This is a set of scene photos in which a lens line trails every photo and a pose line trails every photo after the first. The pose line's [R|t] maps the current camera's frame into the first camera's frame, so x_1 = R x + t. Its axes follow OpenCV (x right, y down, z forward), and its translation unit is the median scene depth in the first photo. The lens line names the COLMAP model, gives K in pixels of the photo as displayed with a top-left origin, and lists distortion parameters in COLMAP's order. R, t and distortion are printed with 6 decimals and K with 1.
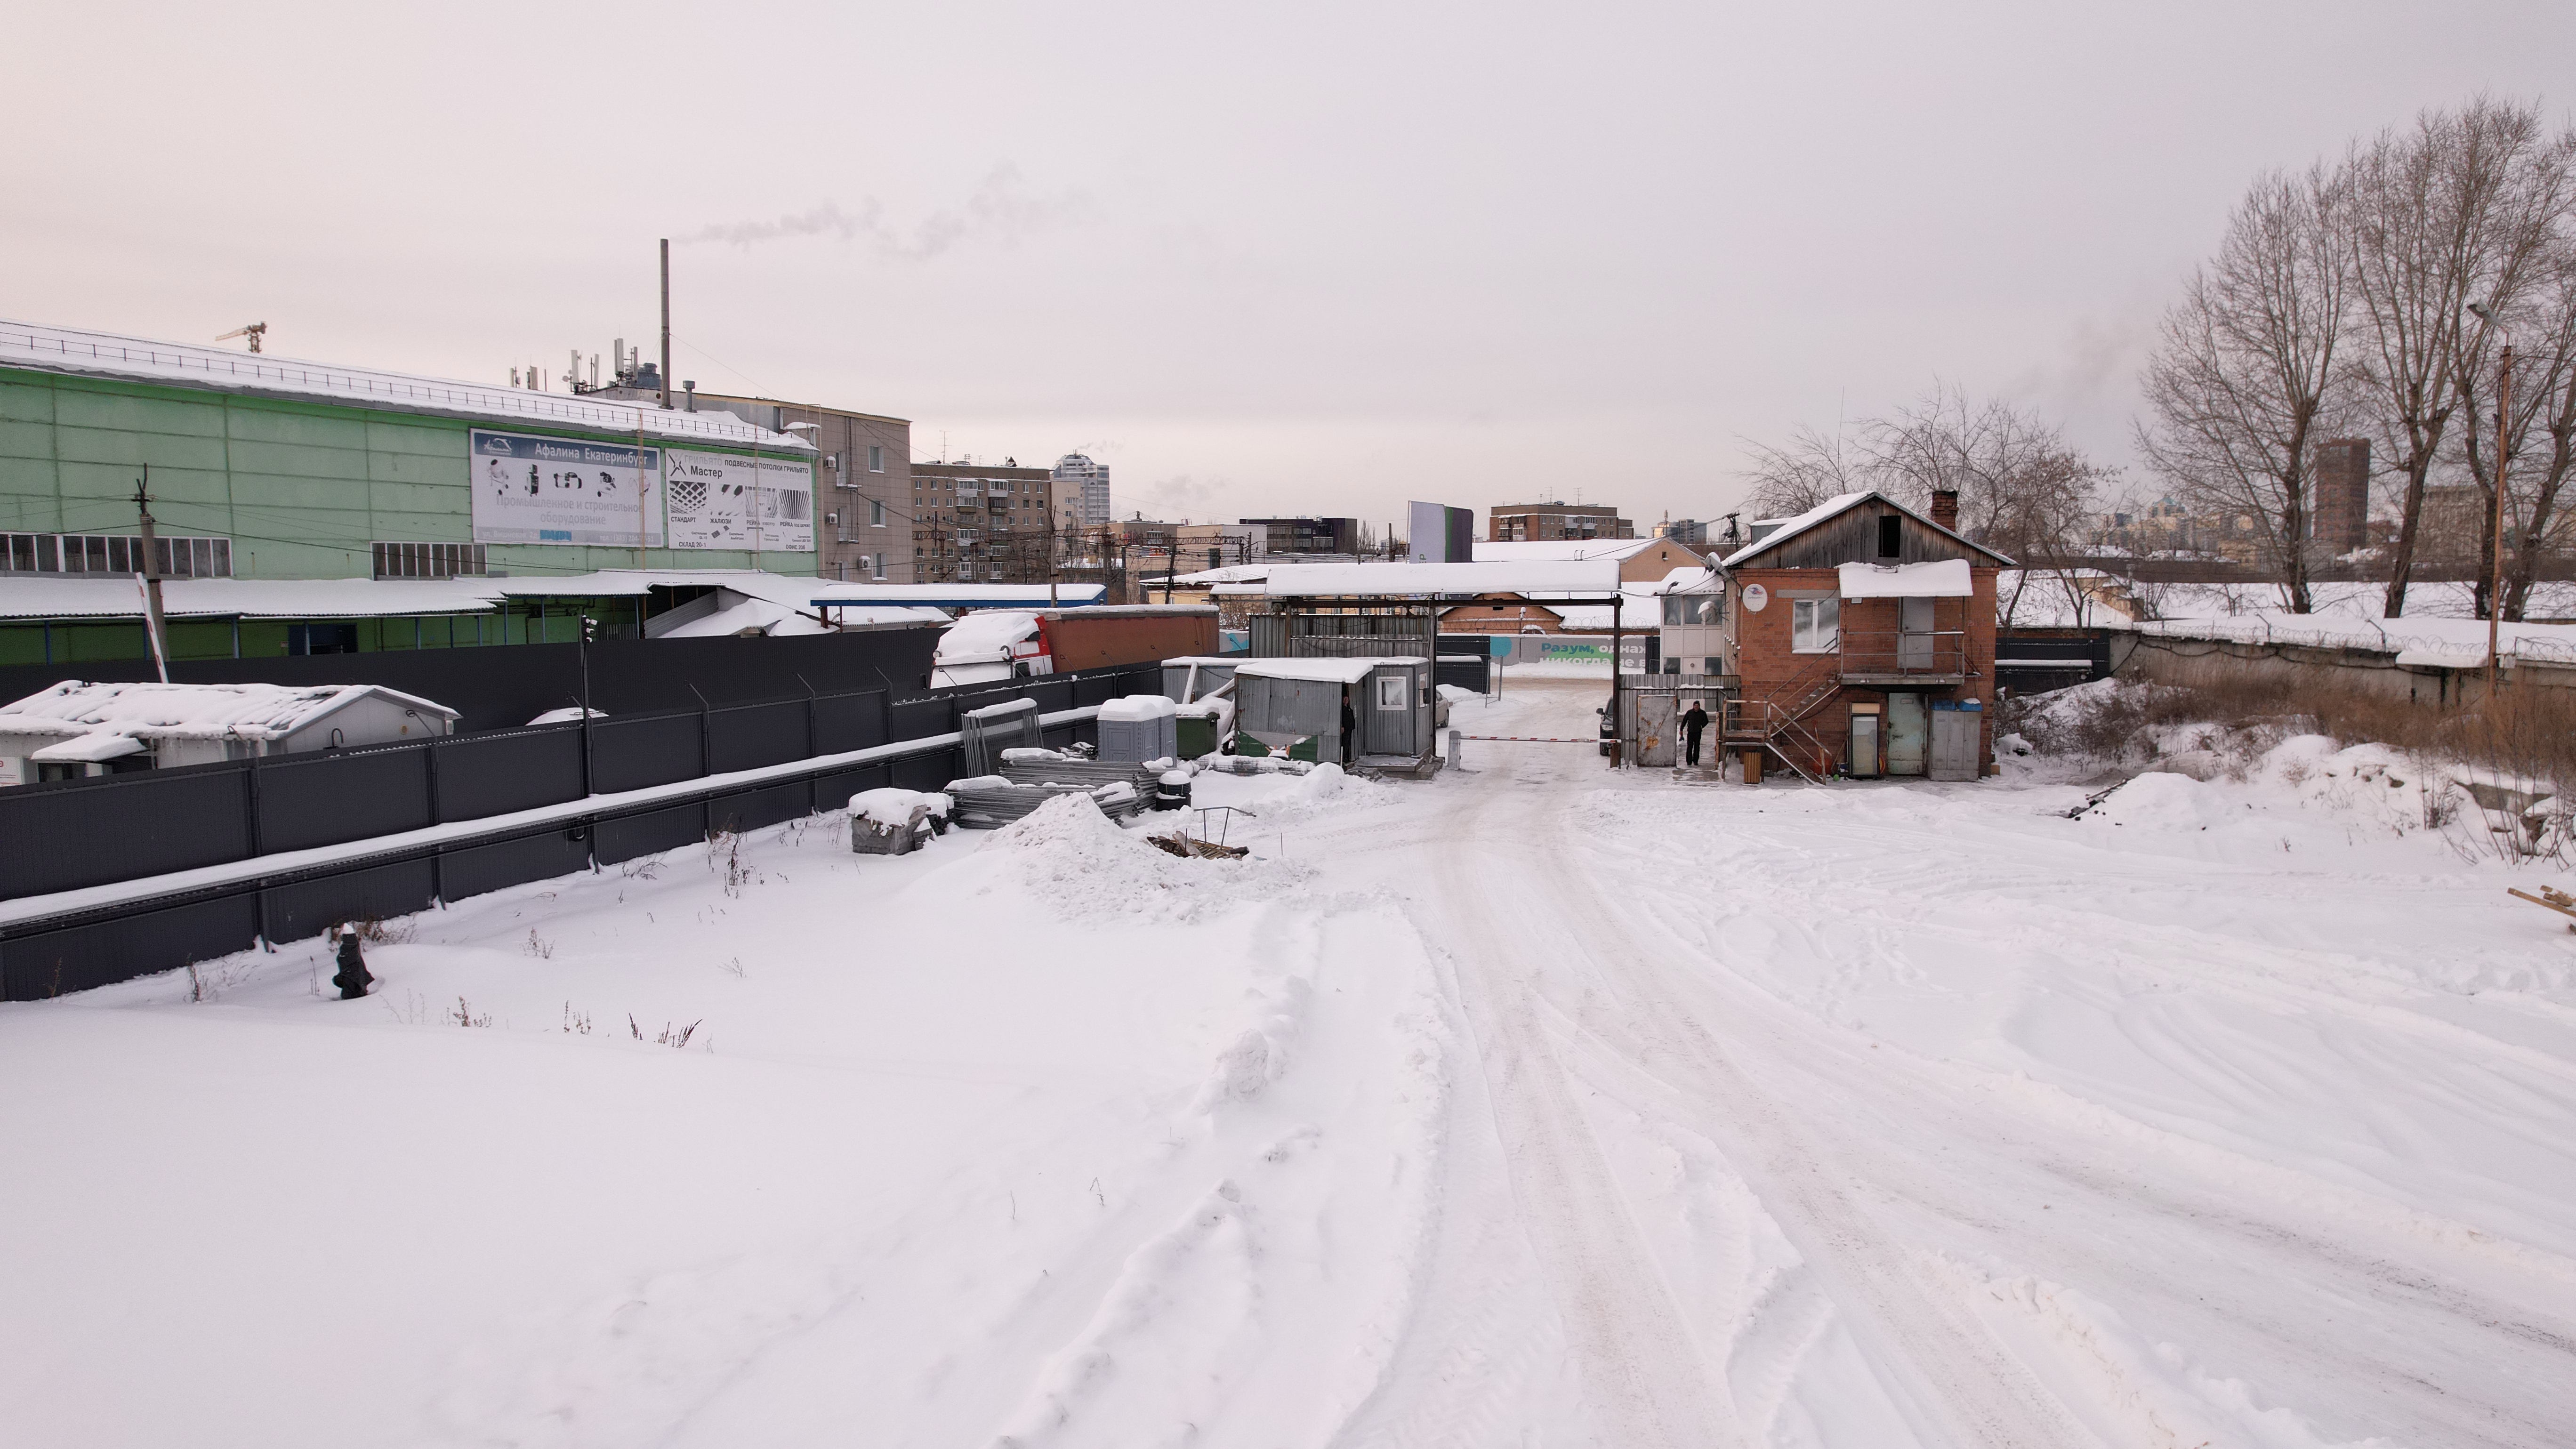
lens RADIAL K [[1652.3, 0, 1290.4], [0, 1652.3, 714.6], [0, 0, 1]] dist [-0.071331, 0.060902]
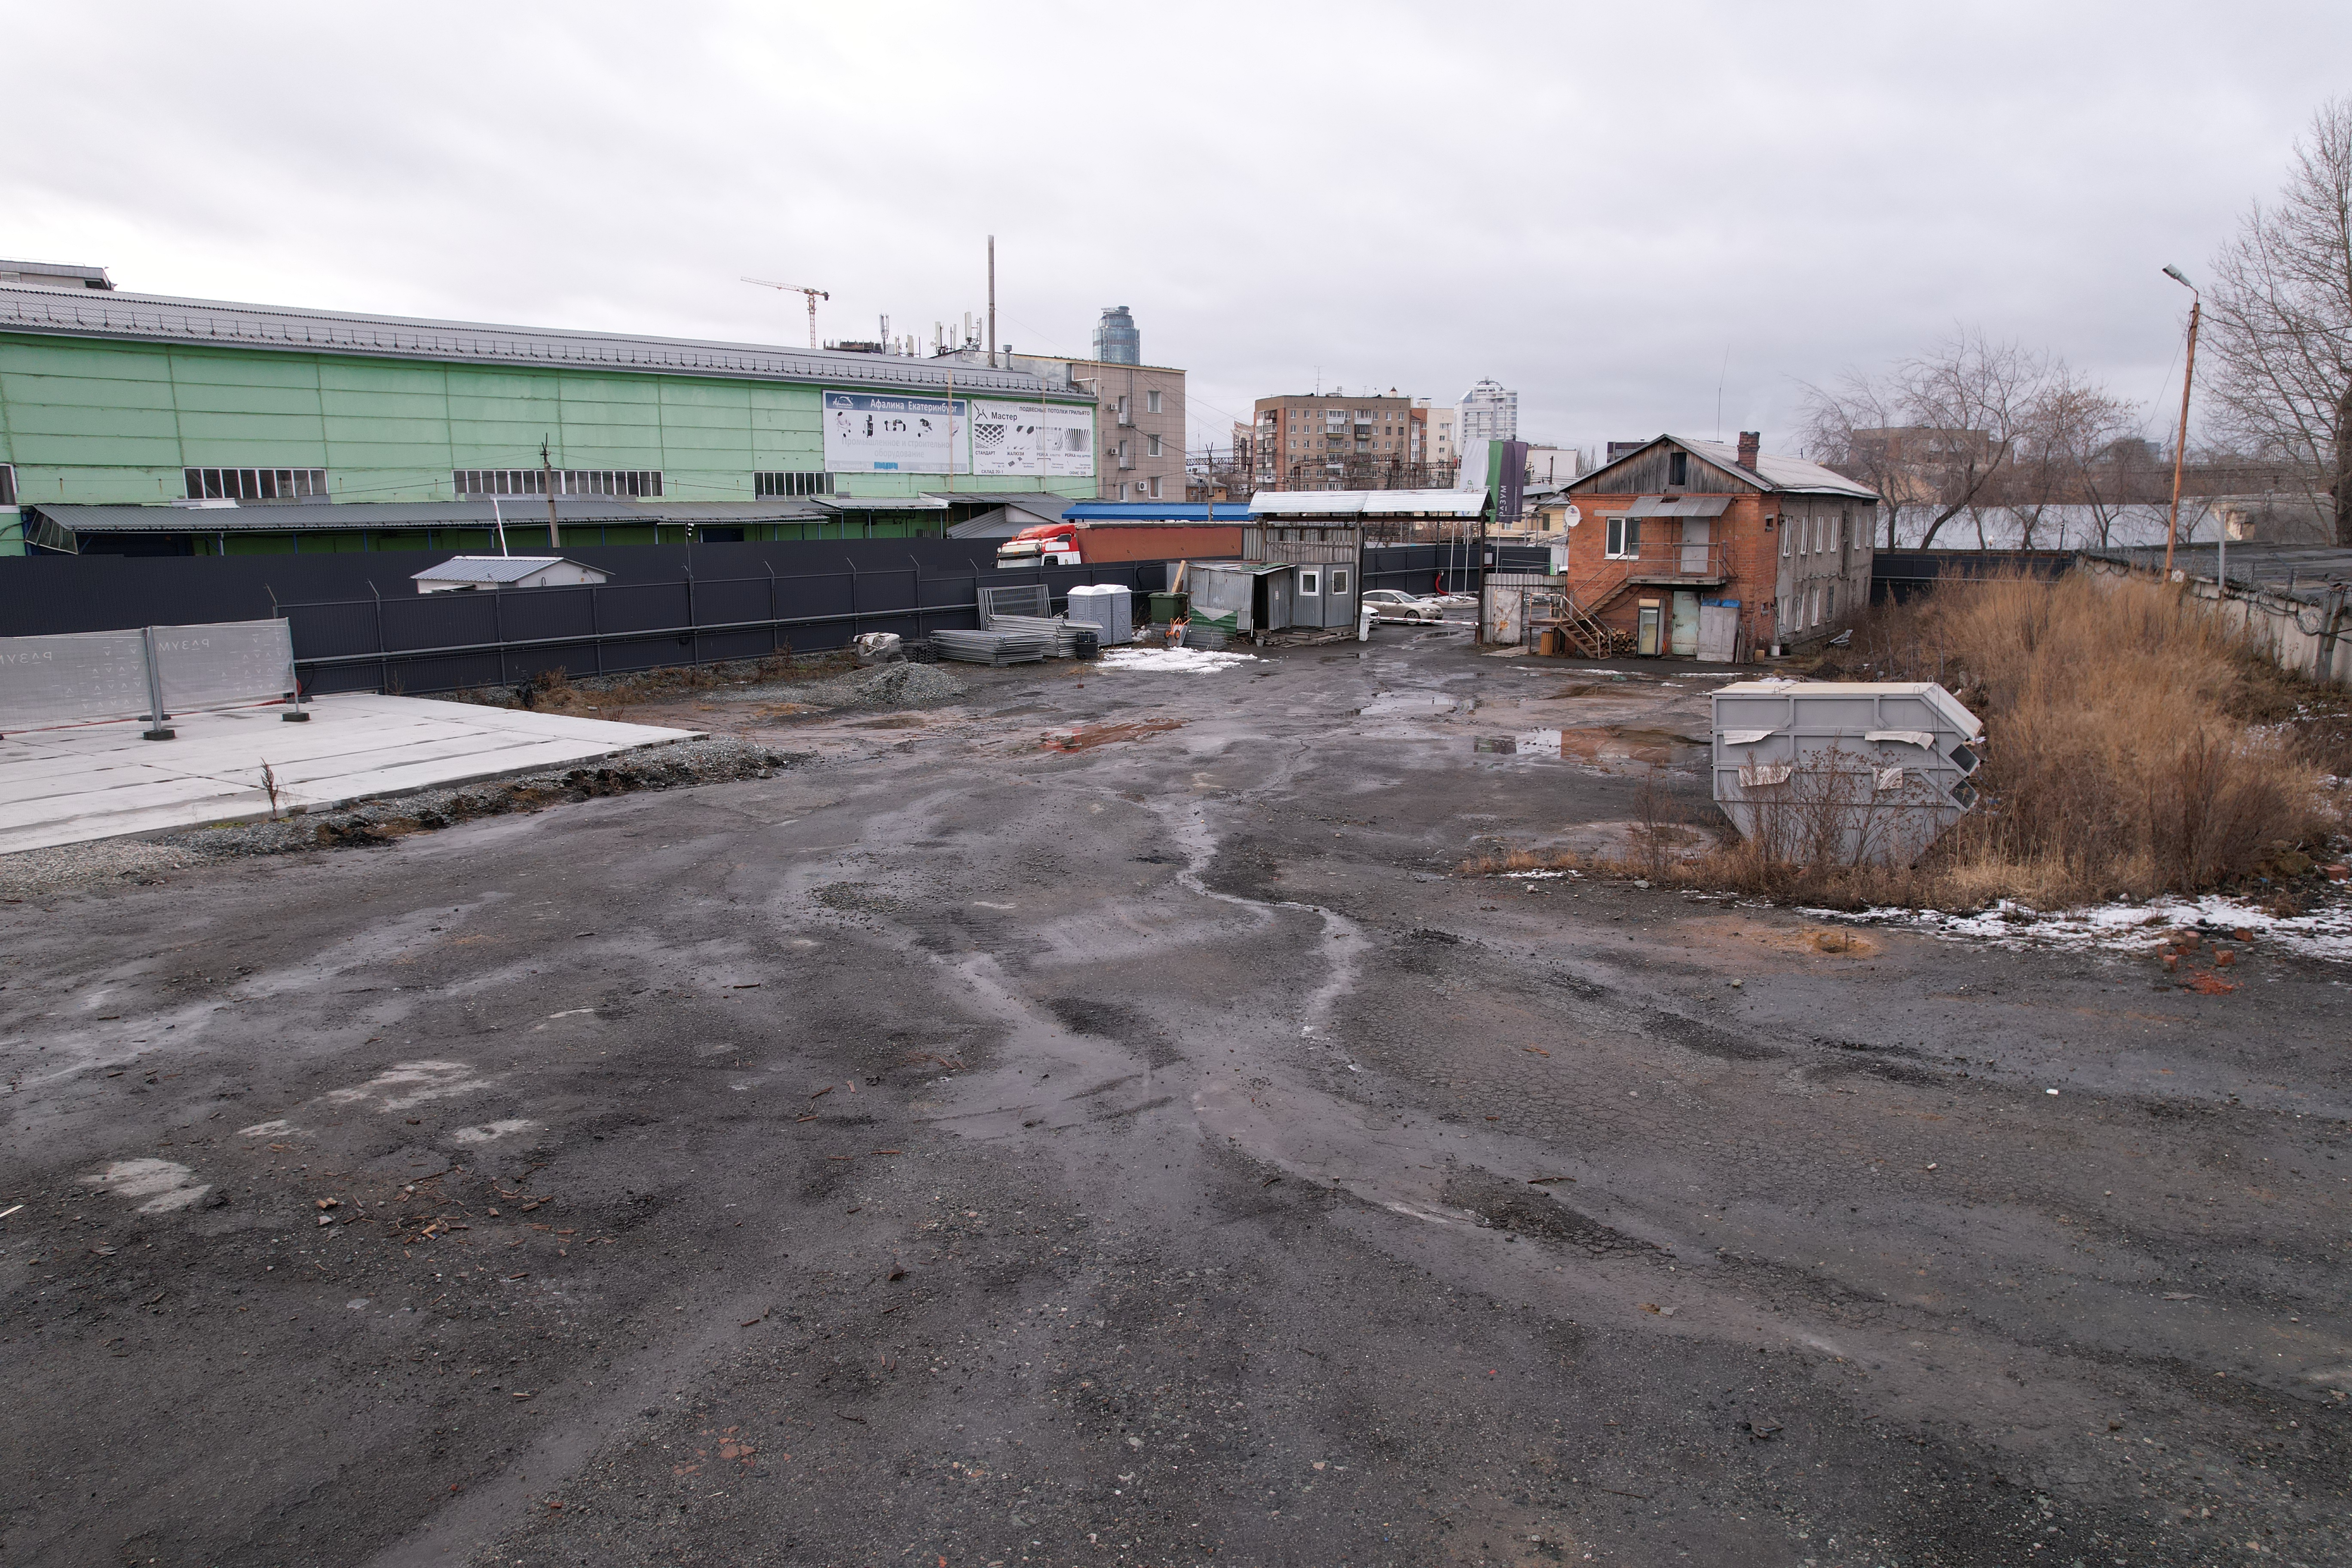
lens RADIAL K [[1511.6, 0, 1179.3], [0, 1511.6, 782.2], [0, 0, 1]] dist [-0.080831, 0.073909]
pose [[0.942100, 0.064118, -0.329145, 0.233935], [-0.029247, 0.993520, 0.109827, 0.010633], [0.334055, -0.093842, 0.937871, -0.149680]]
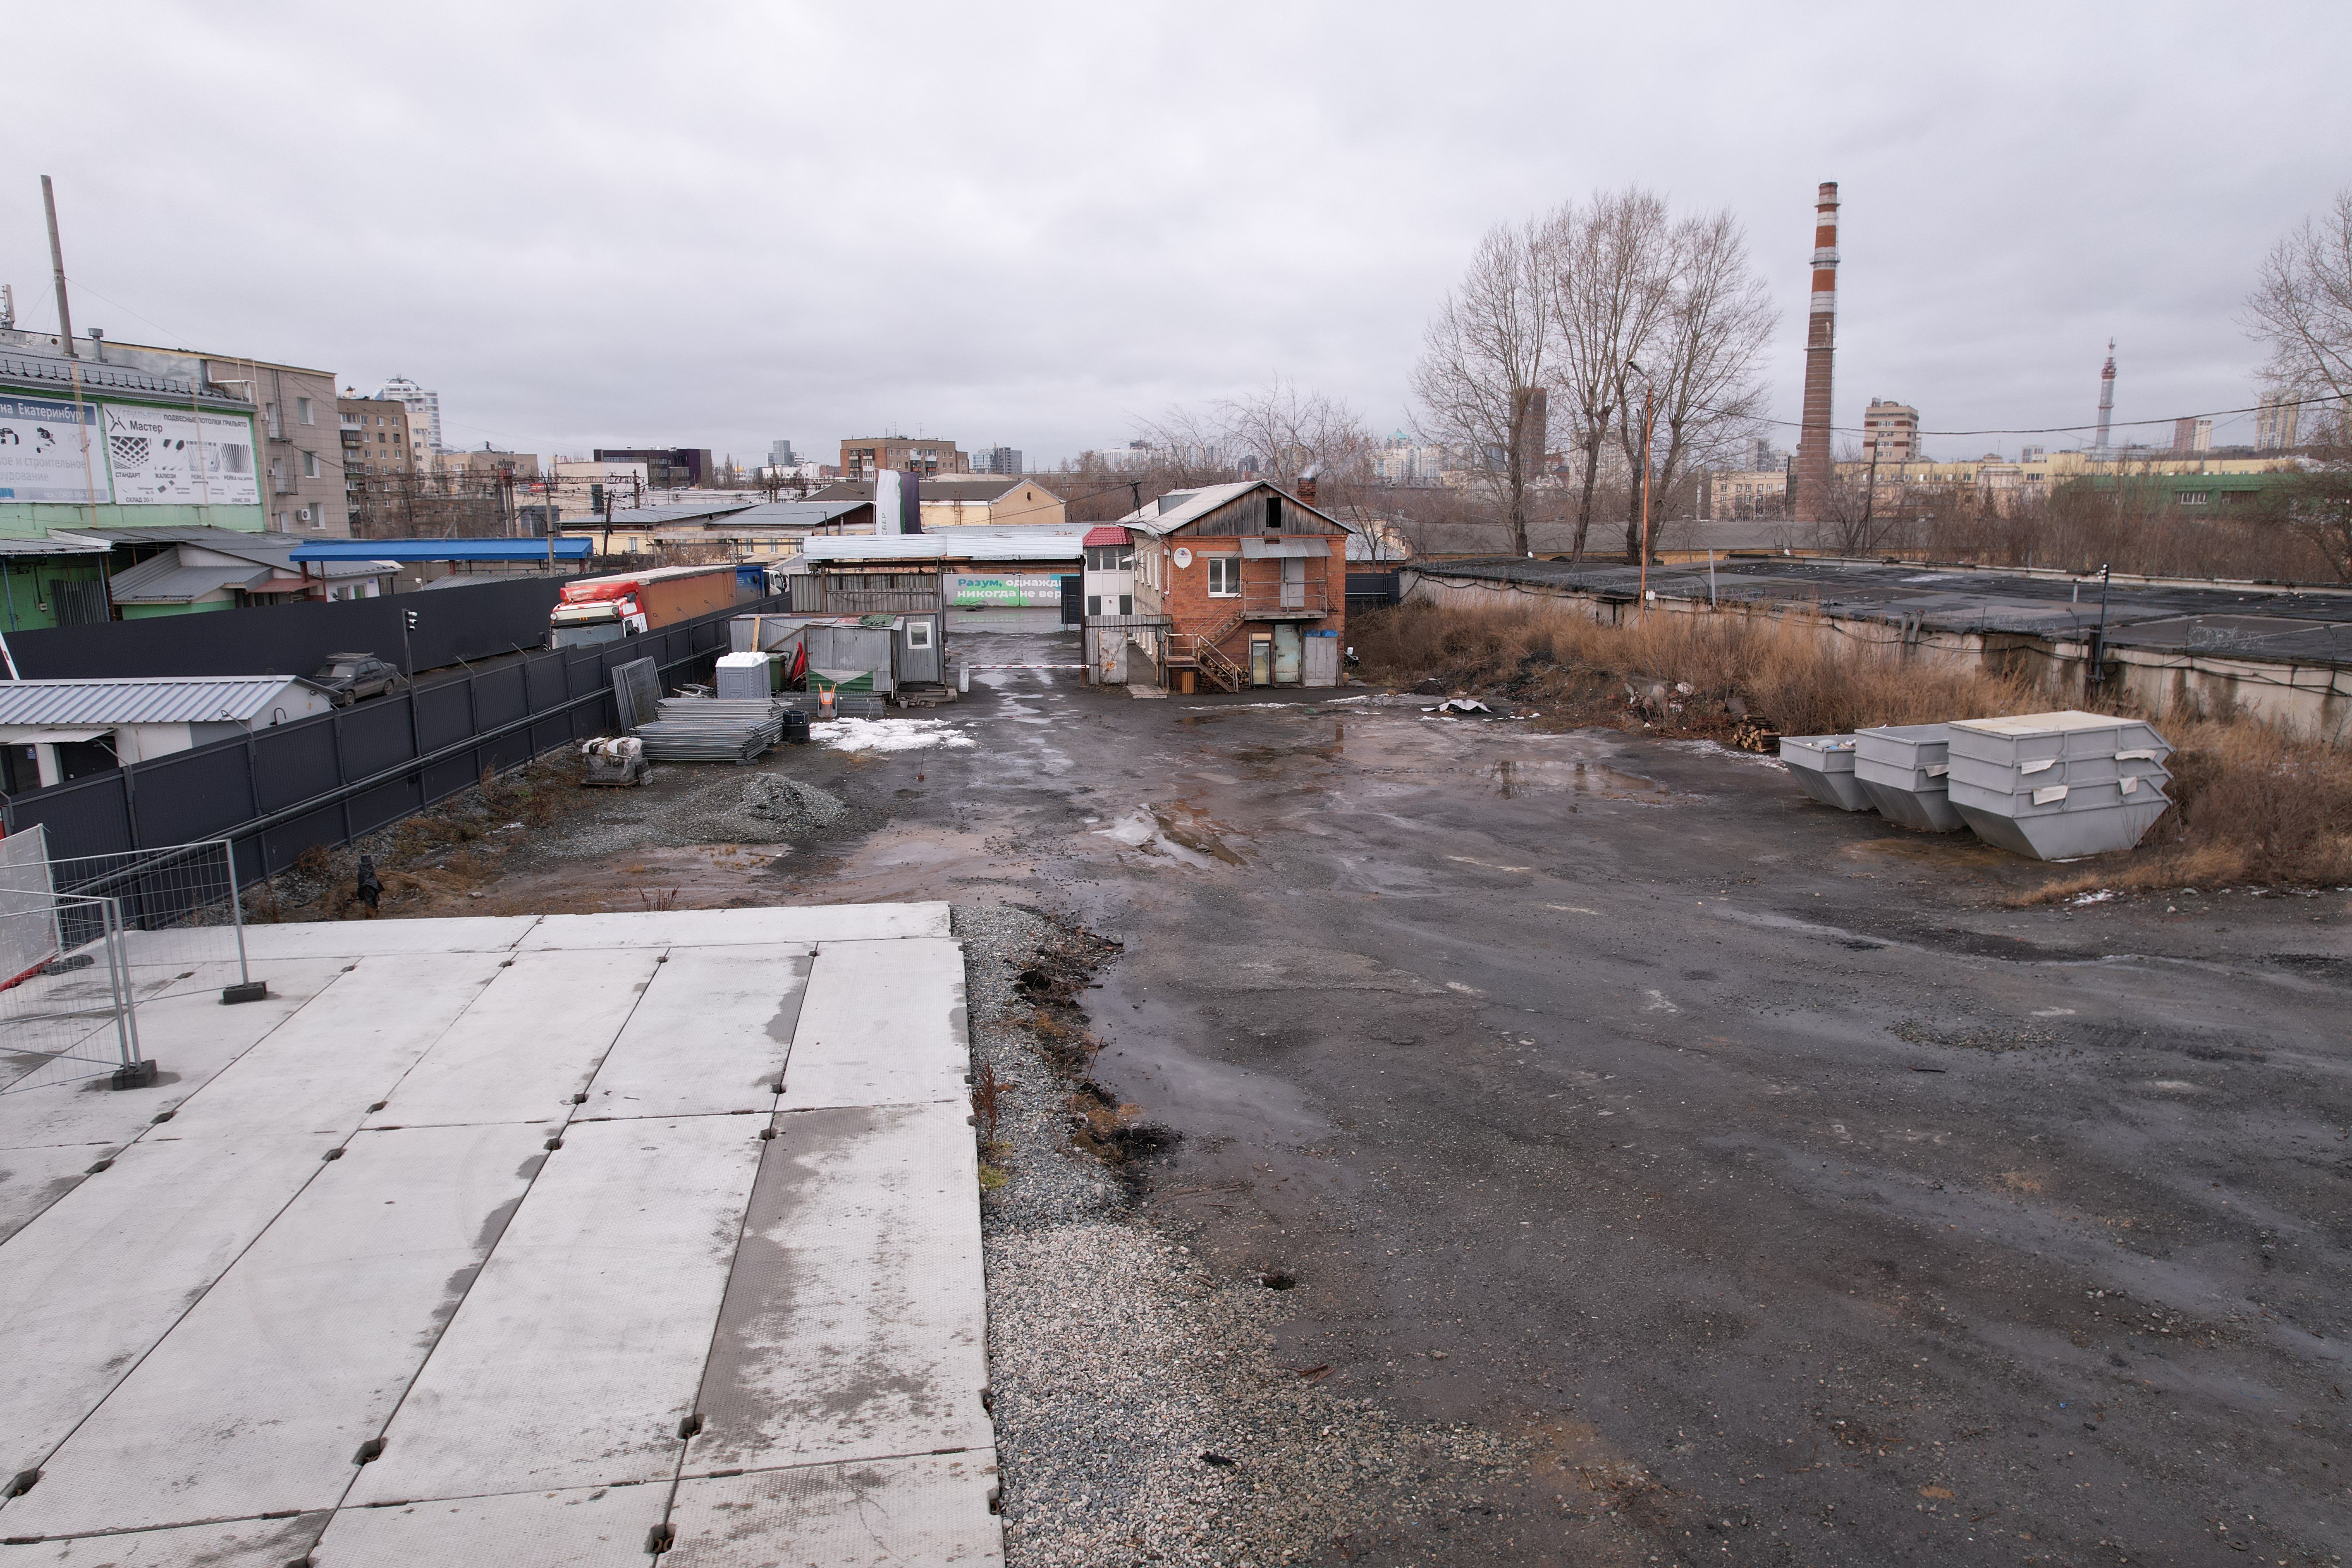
lens RADIAL K [[1511.6, 0, 1184.7], [0, 1511.6, 783.6], [0, 0, 1]] dist [-0.080831, 0.073909]
pose [[0.938498, -0.062357, 0.339607, -0.091495], [0.027057, 0.993814, 0.107710, -0.011612], [-0.344223, -0.091897, 0.934380, -0.114242]]
